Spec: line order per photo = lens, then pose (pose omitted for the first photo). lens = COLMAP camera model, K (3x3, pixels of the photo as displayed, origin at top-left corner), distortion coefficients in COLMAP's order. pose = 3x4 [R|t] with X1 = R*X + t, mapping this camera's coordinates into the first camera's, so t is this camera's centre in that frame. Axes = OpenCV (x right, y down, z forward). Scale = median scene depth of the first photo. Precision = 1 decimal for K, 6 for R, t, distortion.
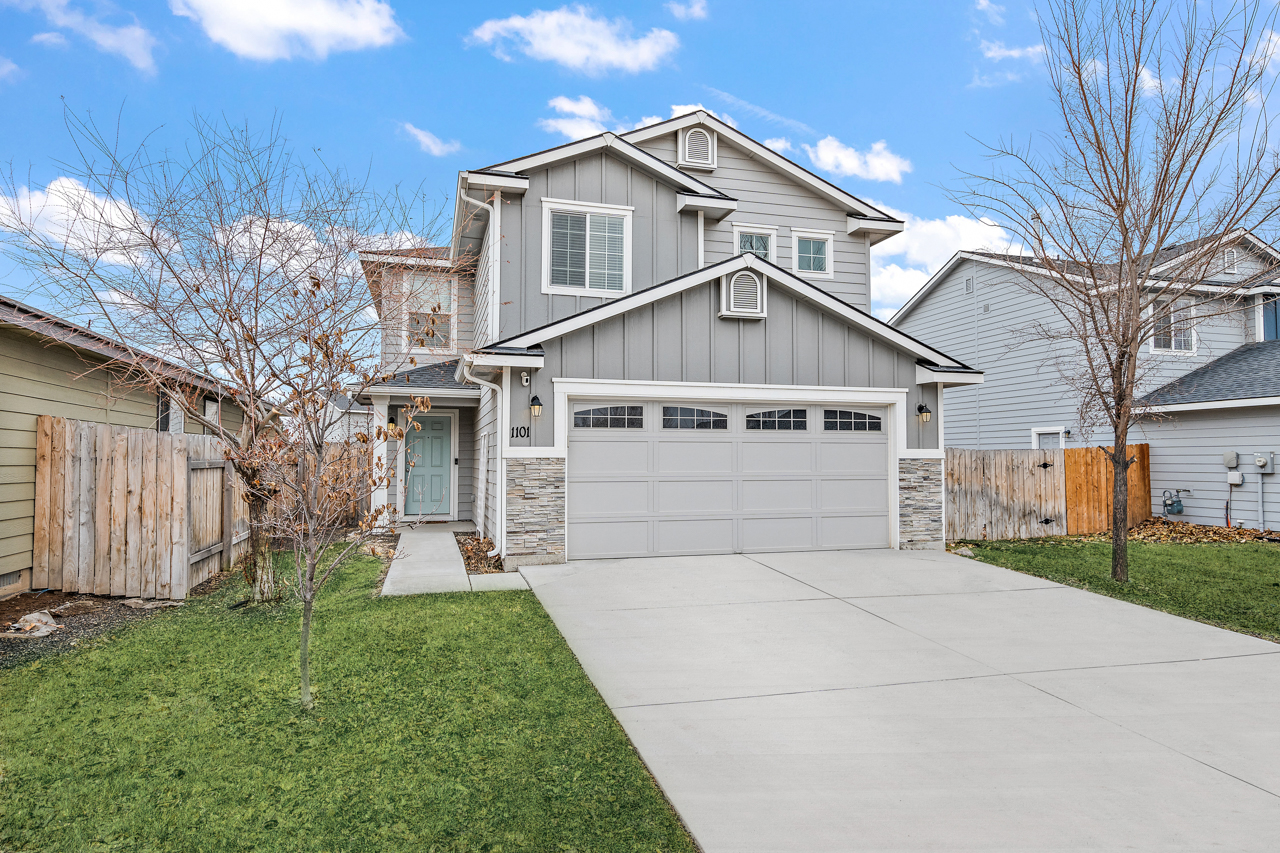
lens RADIAL K [[755.3, 0, 640.0], [0, 755.3, 426.5], [0, 0, 1]] dist [0.002763, 0.000864]
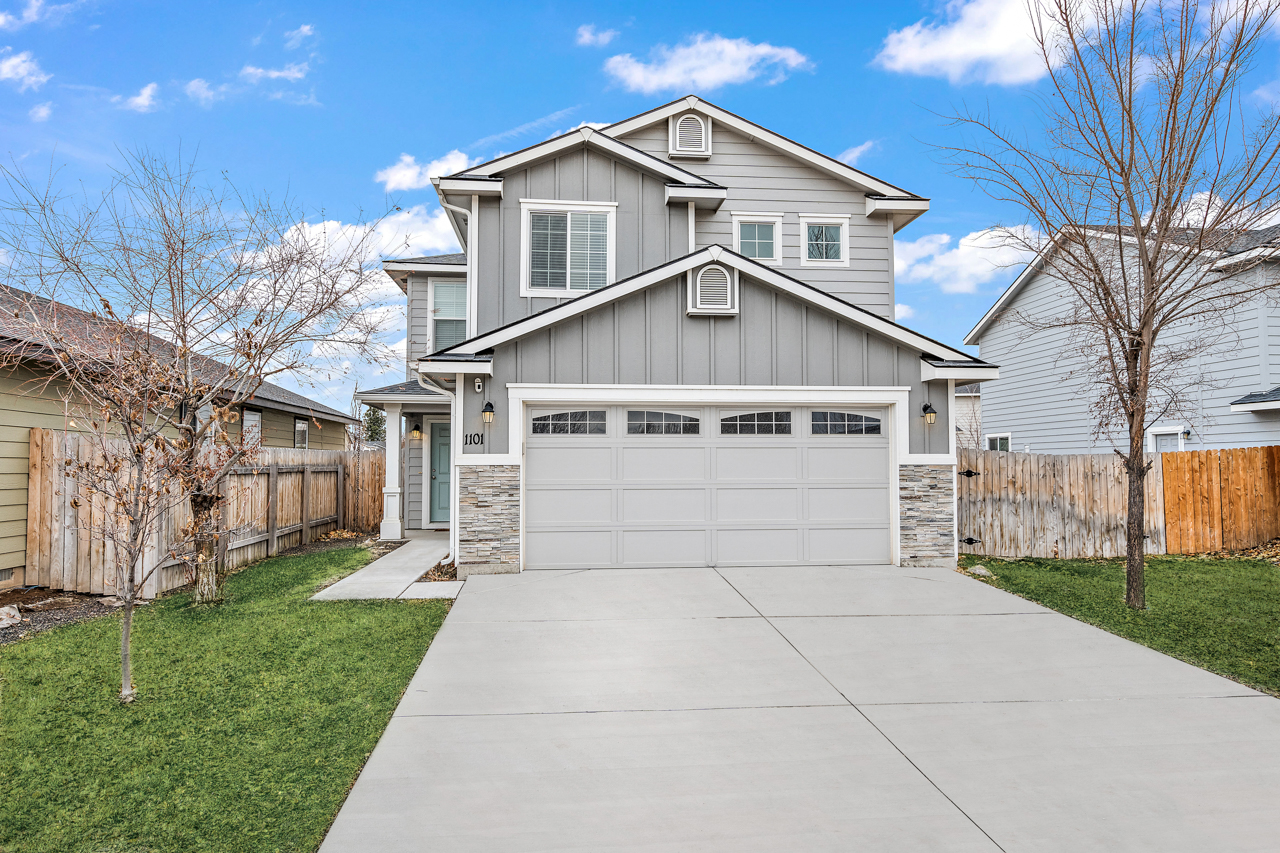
lens RADIAL K [[804.4, 0, 640.0], [0, 804.4, 426.5], [0, 0, 1]] dist [0.006158, 0.000972]
pose [[0.983386, -0.011000, -0.181191, 0.213721], [0.010164, 0.999933, -0.005544, -0.000926], [0.181240, 0.003610, 0.983432, 0.003816]]
